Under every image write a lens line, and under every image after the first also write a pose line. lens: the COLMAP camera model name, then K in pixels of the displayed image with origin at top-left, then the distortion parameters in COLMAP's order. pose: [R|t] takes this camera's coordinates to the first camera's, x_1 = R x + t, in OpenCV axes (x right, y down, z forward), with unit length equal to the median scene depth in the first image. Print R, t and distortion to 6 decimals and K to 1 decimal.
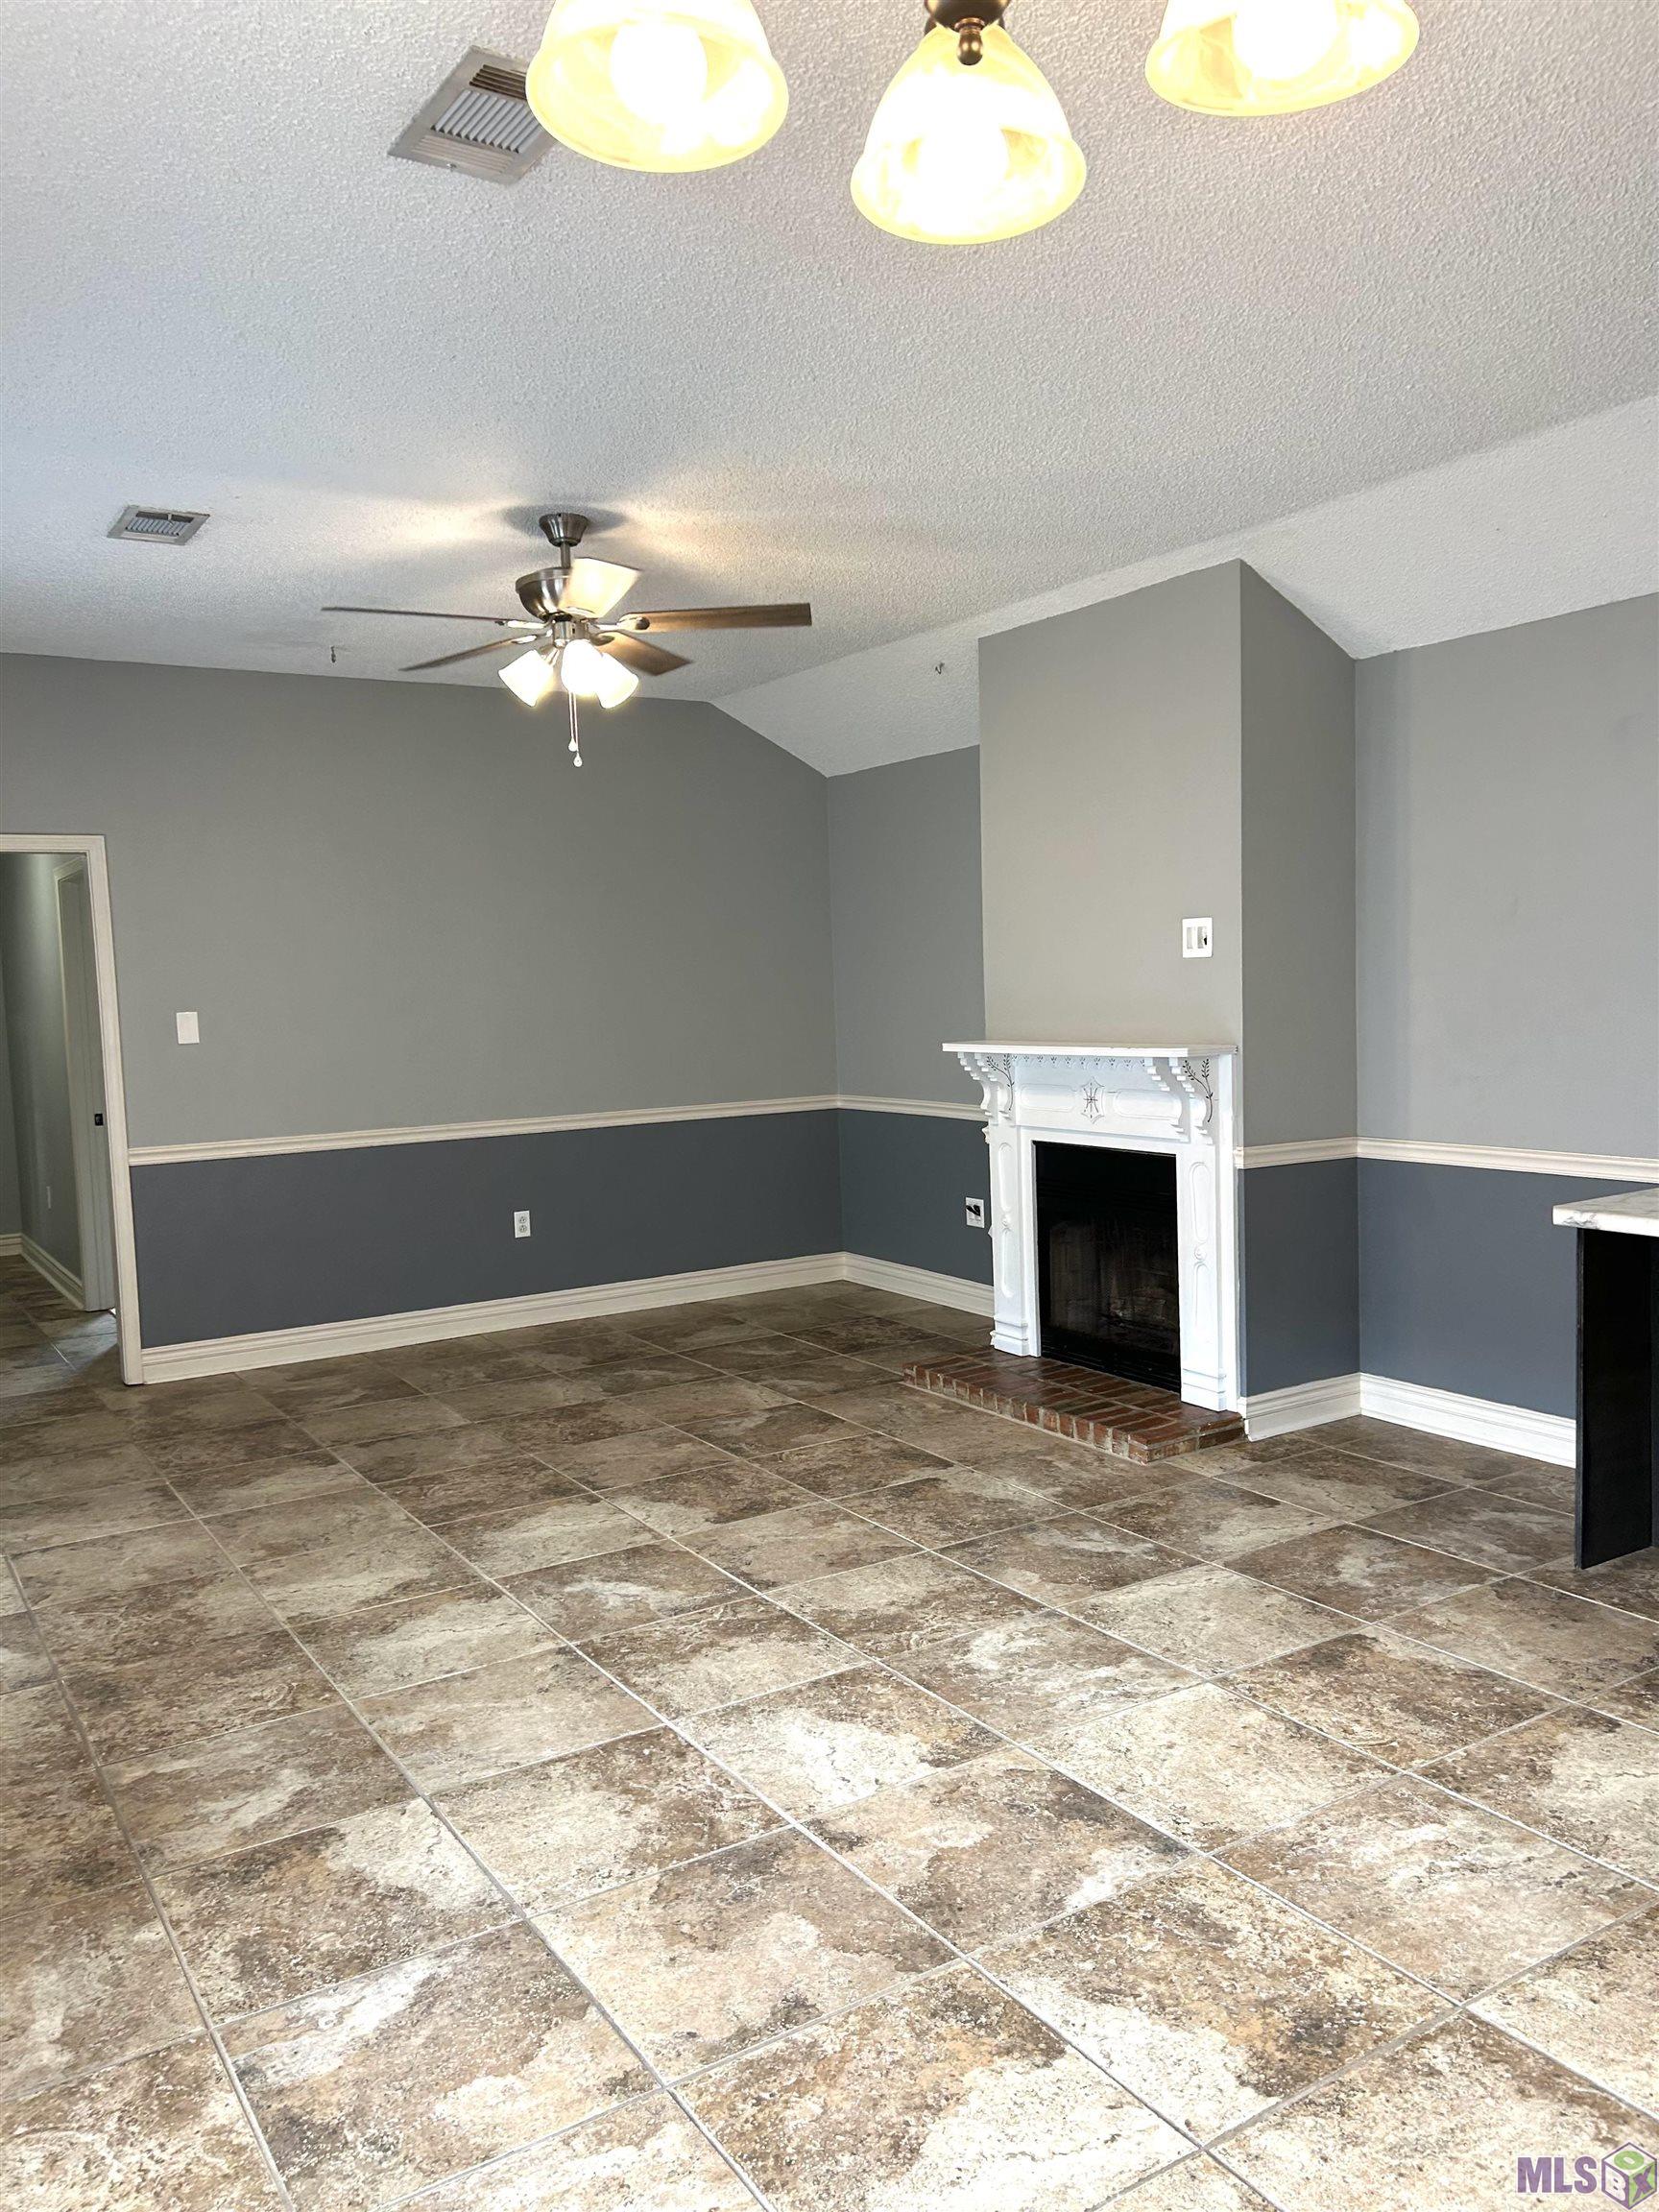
lens RADIAL K [[1699.7, 0, 847.3], [0, 1699.7, 1110.5], [0, 0, 1]] dist [0.037165, -0.010100]
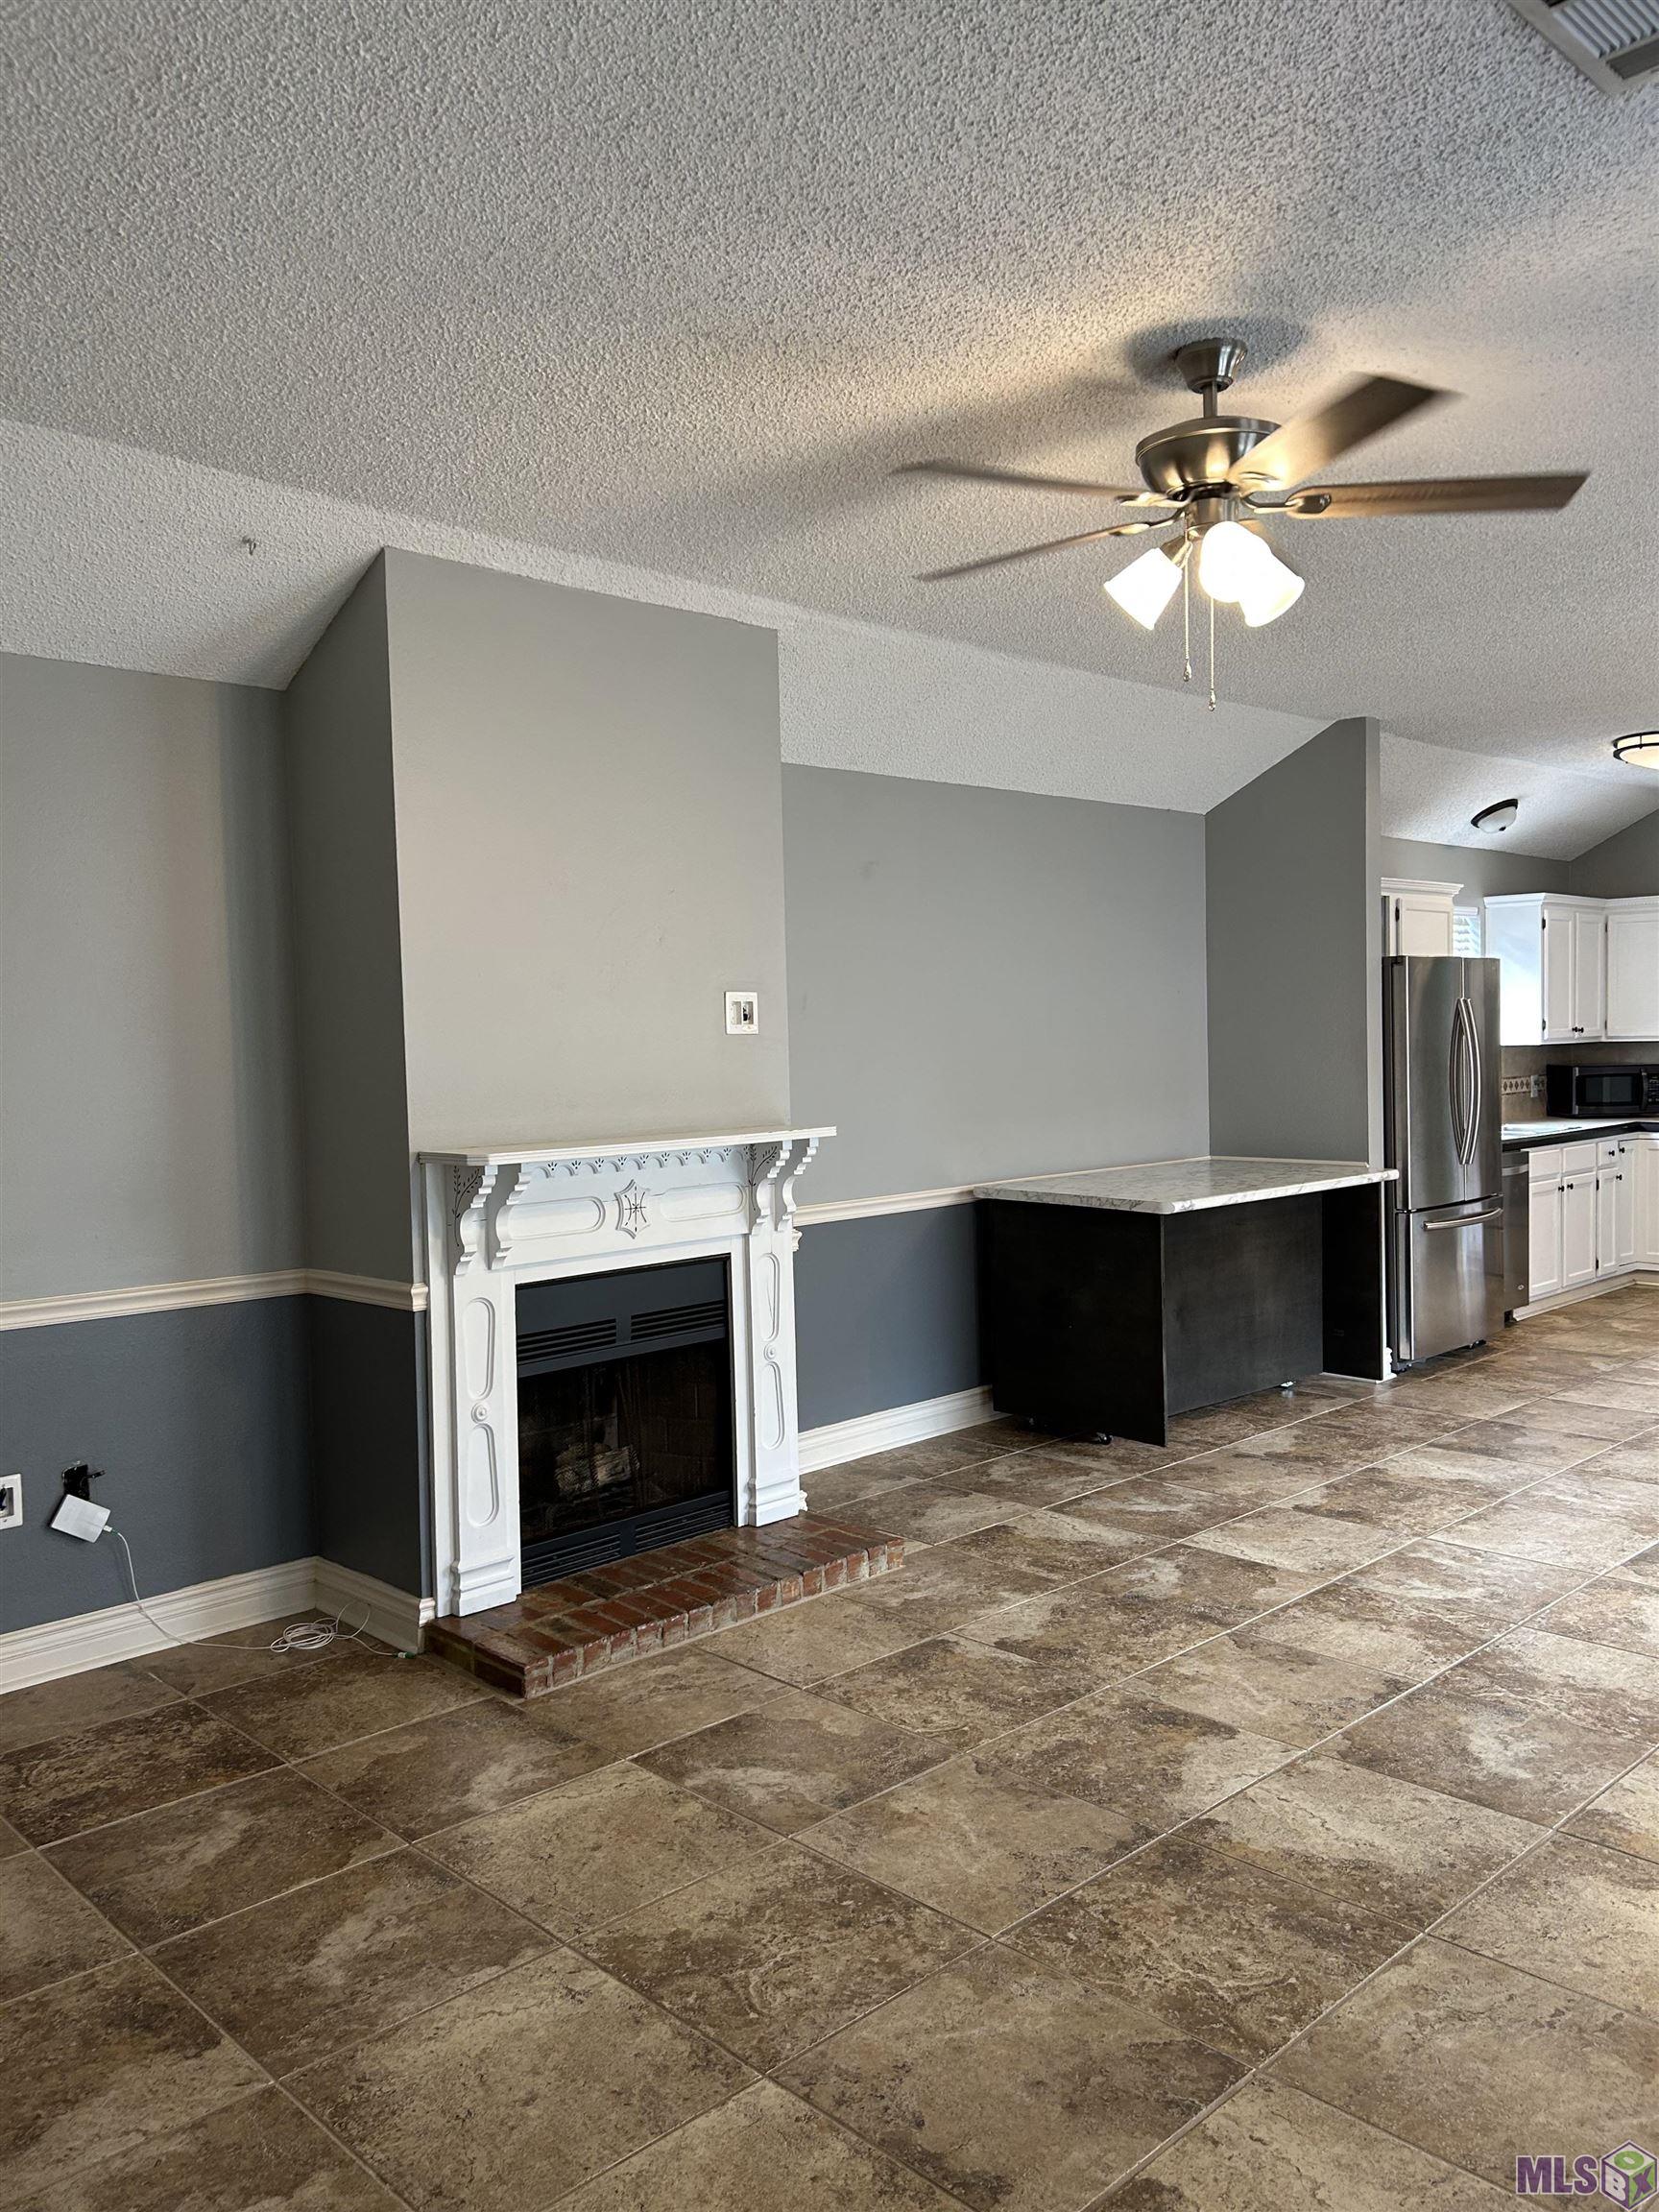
lens RADIAL K [[1699.7, 0, 850.2], [0, 1699.7, 1096.5], [0, 0, 1]] dist [0.037165, -0.010100]
pose [[-0.222477, -0.004843, 0.974926, -0.849081], [0.101431, 0.994446, 0.028087, -0.092264], [-0.969647, 0.105137, -0.220750, 1.394045]]
